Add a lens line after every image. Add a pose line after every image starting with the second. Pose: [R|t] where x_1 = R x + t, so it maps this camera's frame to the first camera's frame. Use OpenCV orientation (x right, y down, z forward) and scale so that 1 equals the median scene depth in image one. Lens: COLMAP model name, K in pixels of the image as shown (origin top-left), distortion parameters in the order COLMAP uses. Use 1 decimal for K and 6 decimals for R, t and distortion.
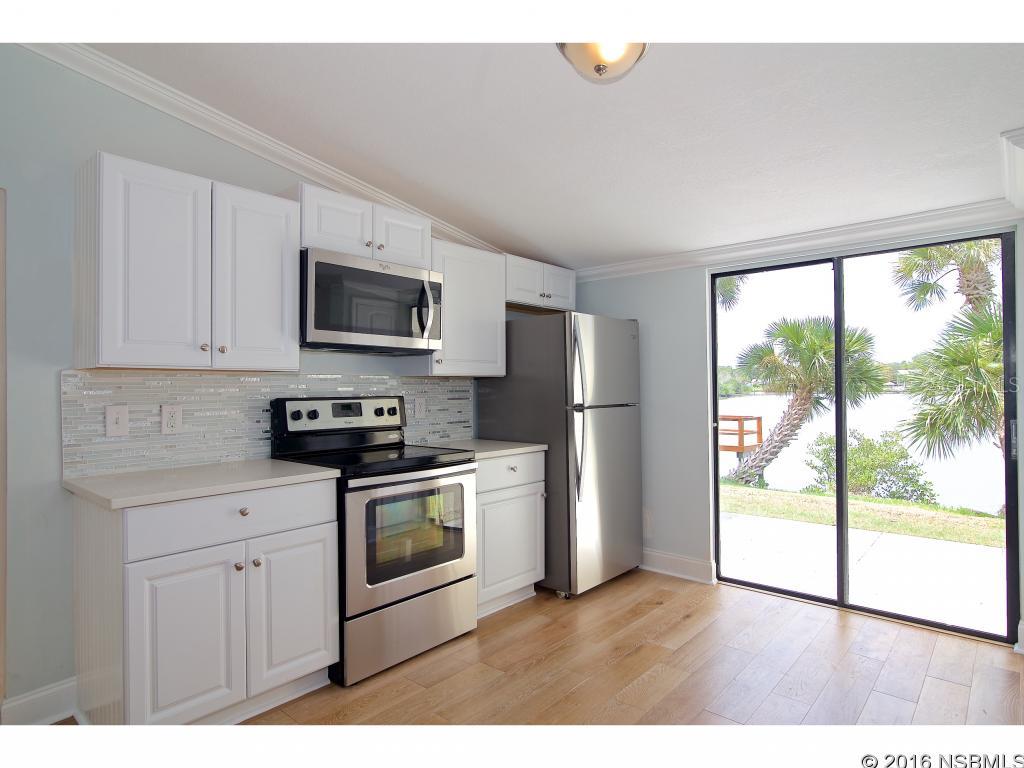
lens RADIAL K [[577.2, 0, 511.8], [0, 577.2, 375.1], [0, 0, 1]] dist [-0.007136, -0.000782]
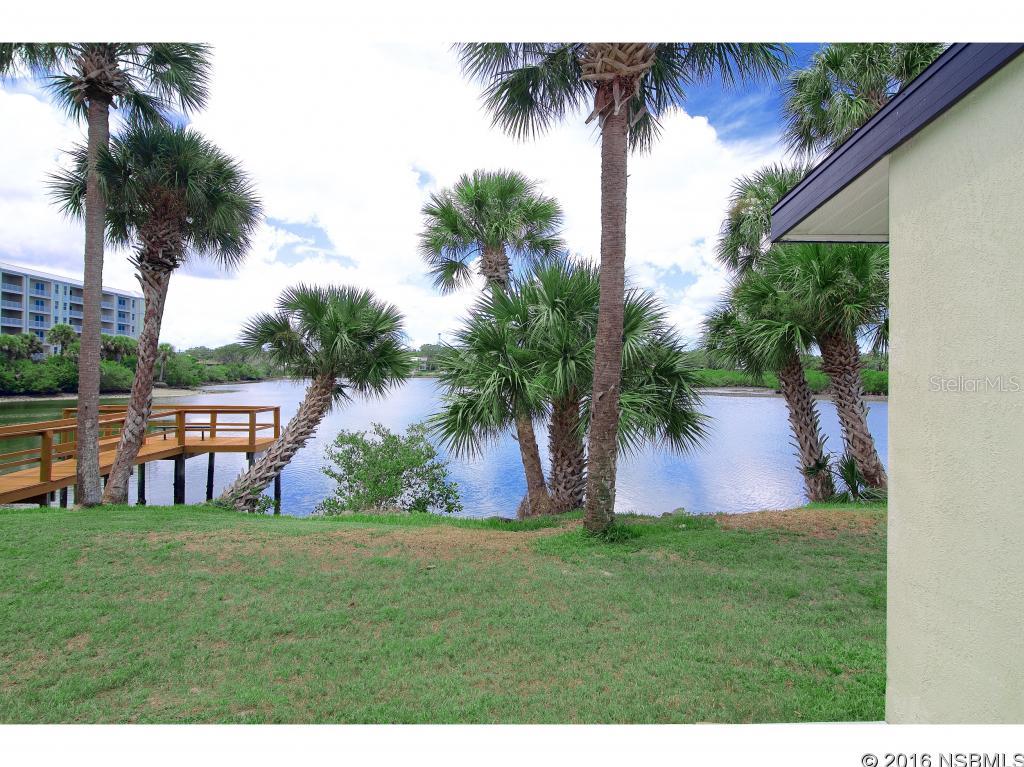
lens RADIAL K [[577.2, 0, 511.8], [0, 577.2, 374.6], [0, 0, 1]] dist [-0.007136, -0.000782]
pose [[0.718858, 0.007277, 0.695119, 0.165122], [-0.027325, 0.999468, 0.017795, 0.003227], [-0.694620, -0.031787, 0.718674, 0.292315]]
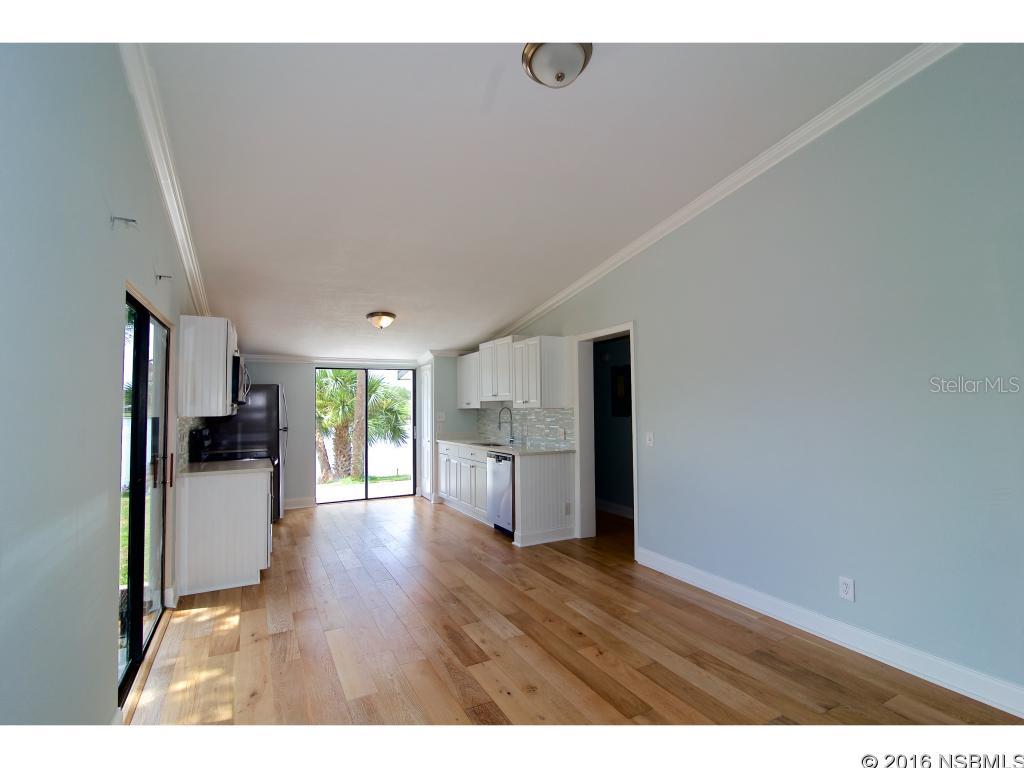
lens RADIAL K [[487.8, 0, 512.0], [0, 487.8, 384.0], [0, 0, 1]] dist [-0.011869, -0.000092]
pose [[0.357530, 0.044822, 0.932825, -0.316443], [-0.011345, 0.998982, -0.043653, -0.010371], [-0.933833, 0.005024, 0.357675, -0.106518]]
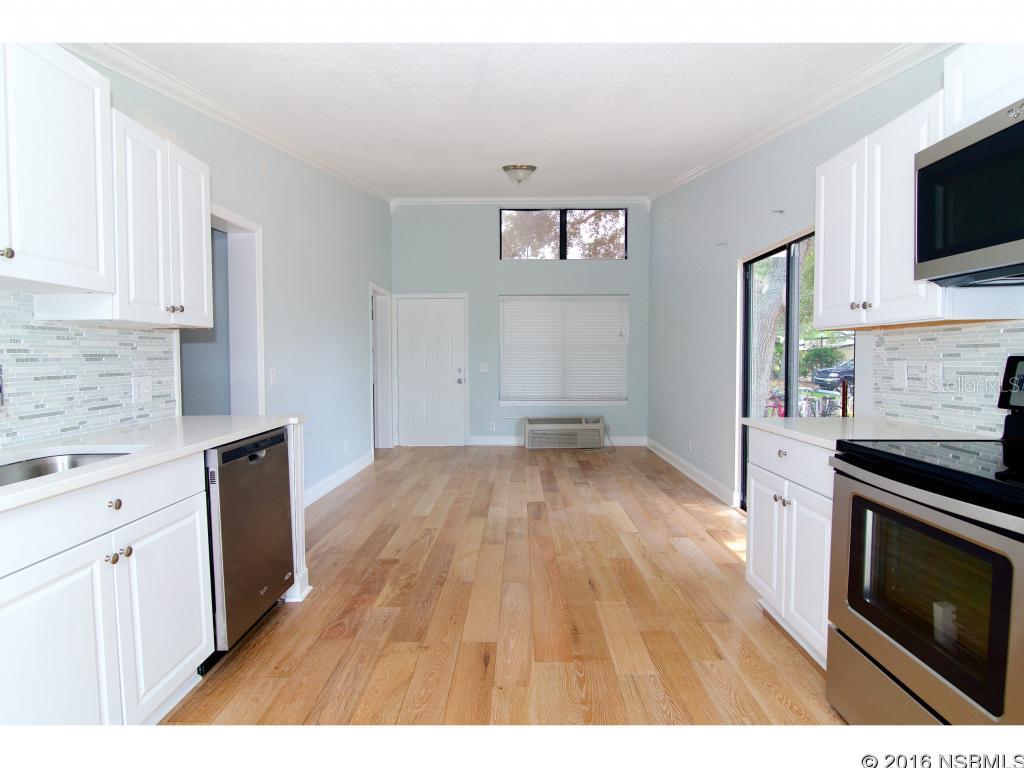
lens RADIAL K [[529.8, 0, 517.0], [0, 529.8, 377.5], [0, 0, 1]] dist [-0.000028, -0.000112]
pose [[-0.759466, 0.035083, -0.649601, 0.097740], [0.024211, 0.999377, 0.025668, 0.006971], [0.650097, 0.003767, -0.759842, 0.228853]]
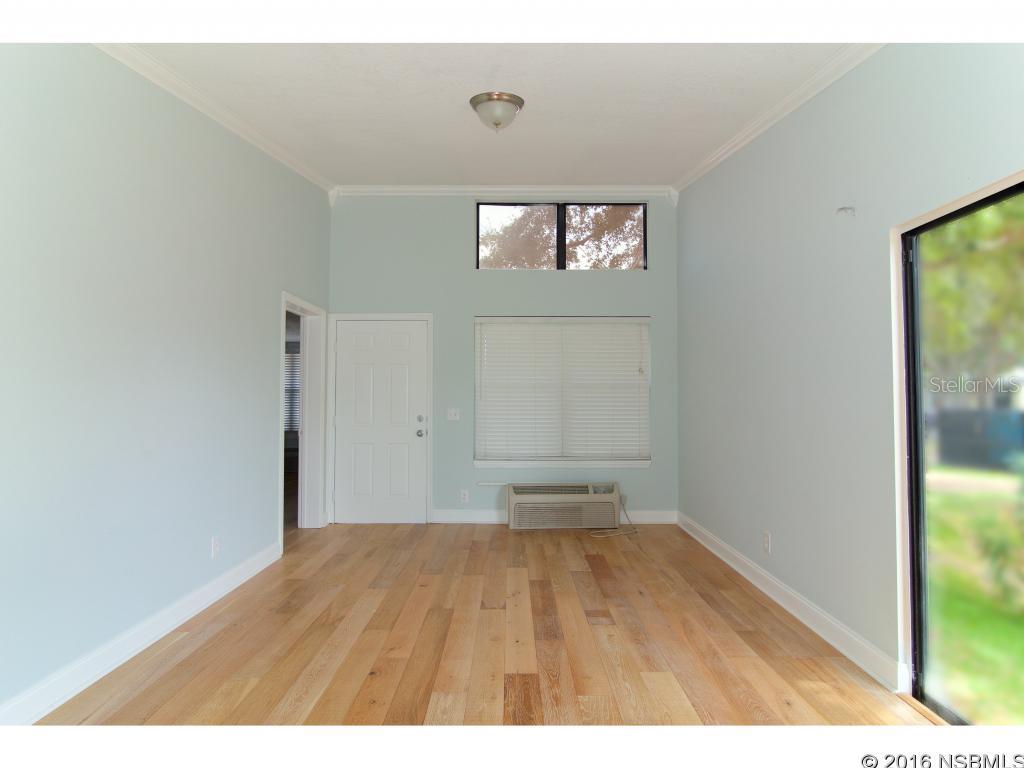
lens RADIAL K [[527.9, 0, 511.4], [0, 527.9, 382.2], [0, 0, 1]] dist [-0.001676, -0.000312]
pose [[-0.755663, -0.010286, -0.654879, -0.006736], [0.021055, 0.998978, -0.039986, 0.002315], [0.654622, -0.044004, -0.754675, 0.118209]]
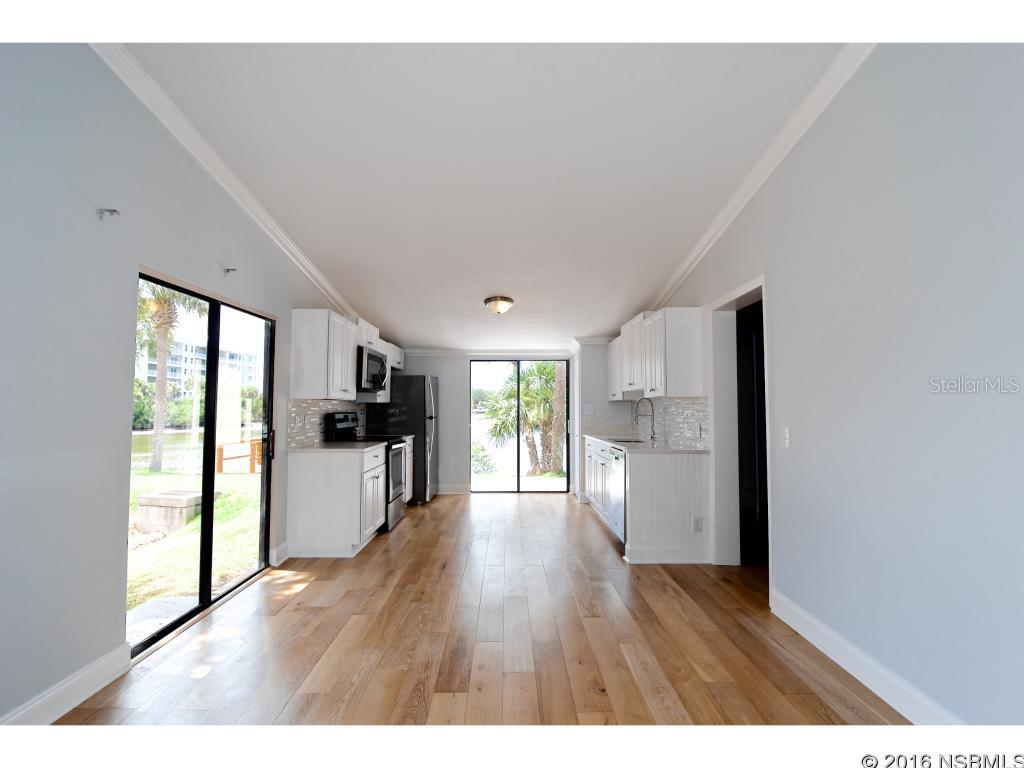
lens RADIAL K [[487.8, 0, 512.0], [0, 487.8, 384.0], [0, 0, 1]] dist [-0.011869, -0.000092]
pose [[0.749384, 0.040819, 0.660876, -0.226984], [-0.021319, 0.999068, -0.037534, -0.002574], [-0.661792, 0.014038, 0.749556, -0.159655]]
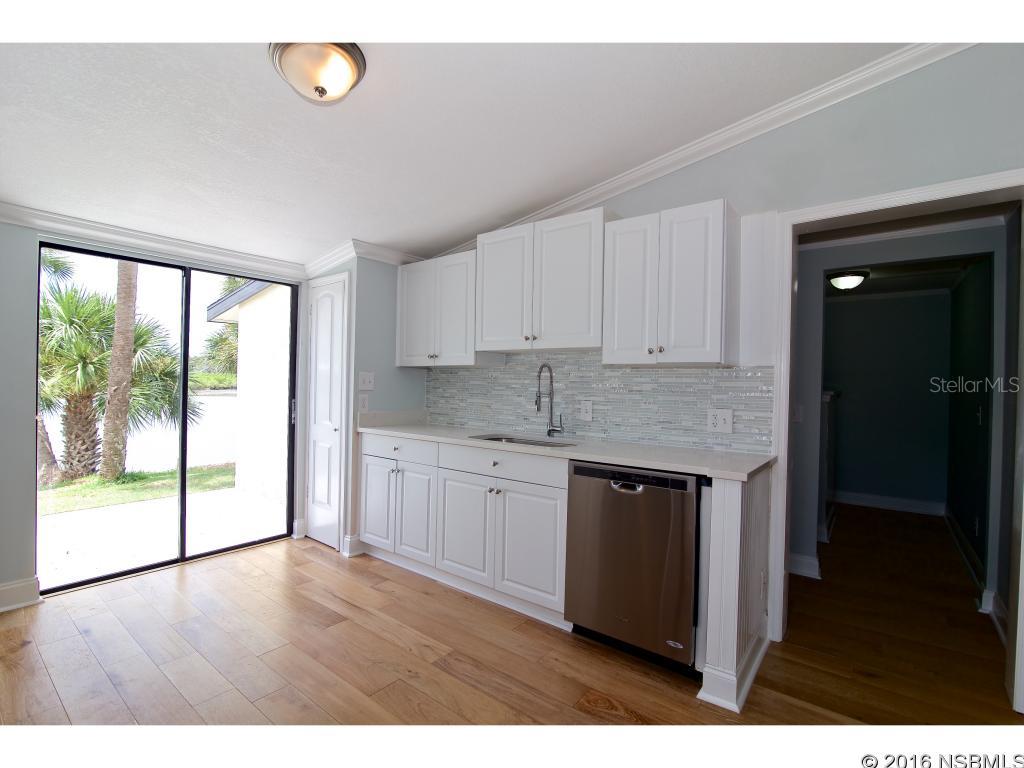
lens RADIAL K [[481.0, 0, 511.8], [0, 481.0, 380.6], [0, 0, 1]] dist [-0.013145, 0.000108]
pose [[-0.051861, 0.008571, 0.998618, -0.108331], [-0.041438, 0.999083, -0.010727, 0.002473], [-0.997794, -0.041937, -0.051458, 0.092520]]
